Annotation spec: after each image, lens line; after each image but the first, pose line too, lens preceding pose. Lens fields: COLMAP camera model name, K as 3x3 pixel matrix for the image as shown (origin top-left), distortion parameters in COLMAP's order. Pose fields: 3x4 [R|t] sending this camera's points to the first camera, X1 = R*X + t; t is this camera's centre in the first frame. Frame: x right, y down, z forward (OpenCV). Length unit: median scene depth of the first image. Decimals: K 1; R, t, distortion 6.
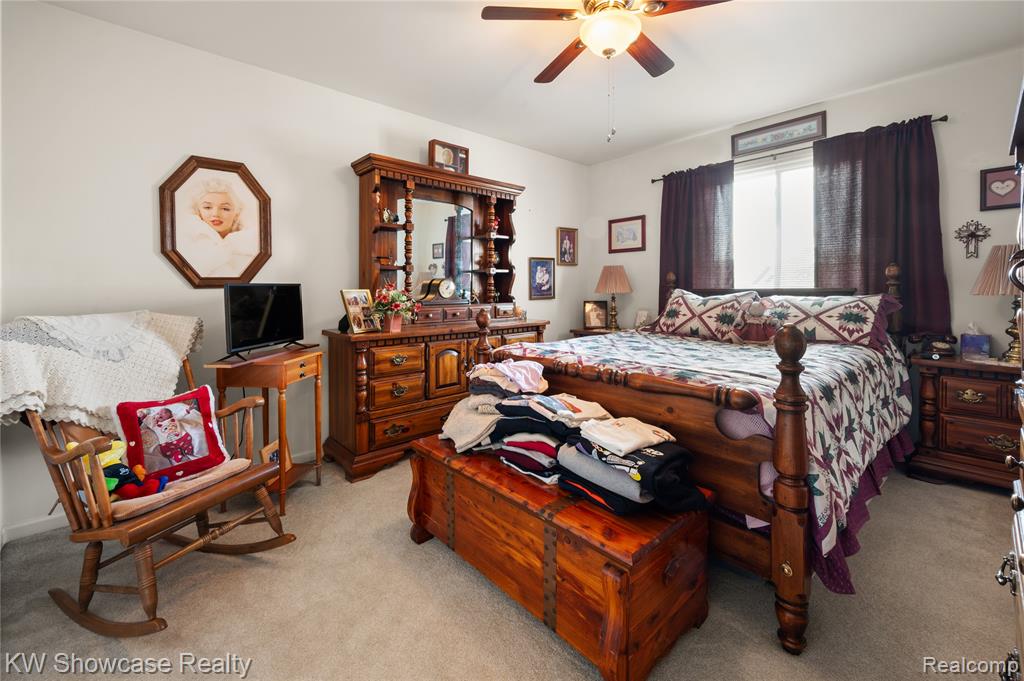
lens RADIAL K [[421.3, 0, 512.8], [0, 421.3, 293.8], [0, 0, 1]] dist [-0.000175, -0.000102]
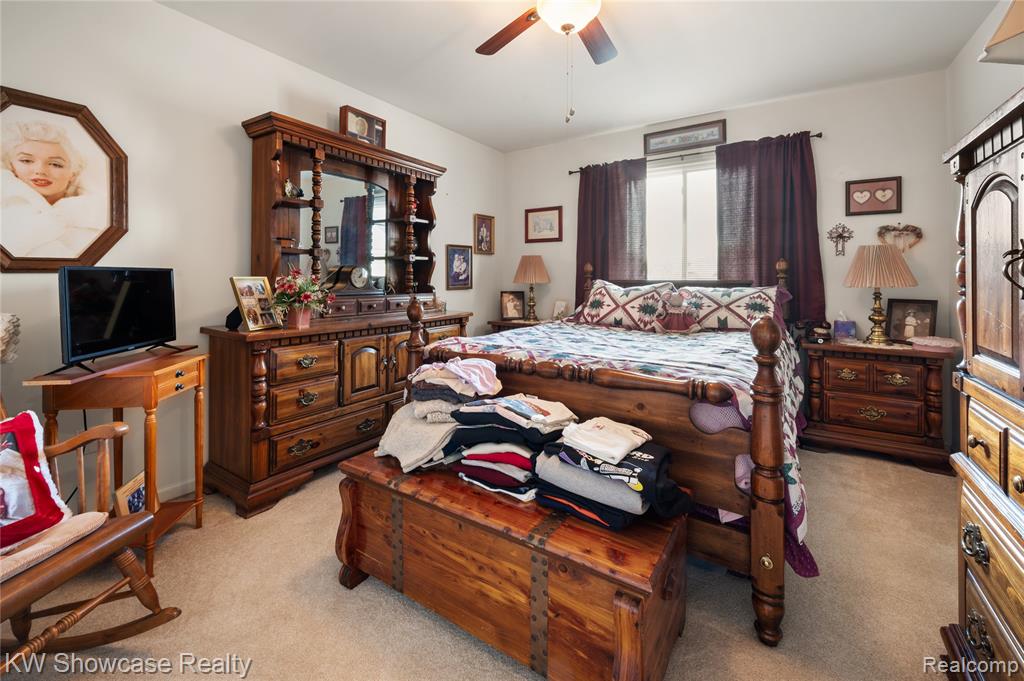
lens RADIAL K [[425.2, 0, 510.8], [0, 425.2, 280.1], [0, 0, 1]] dist [-0.000765, 0.000052]
pose [[0.968246, 0.009128, 0.249833, -0.098121], [-0.007071, 0.999933, -0.009129, 0.000211], [-0.249900, 0.007073, 0.968246, 0.087594]]
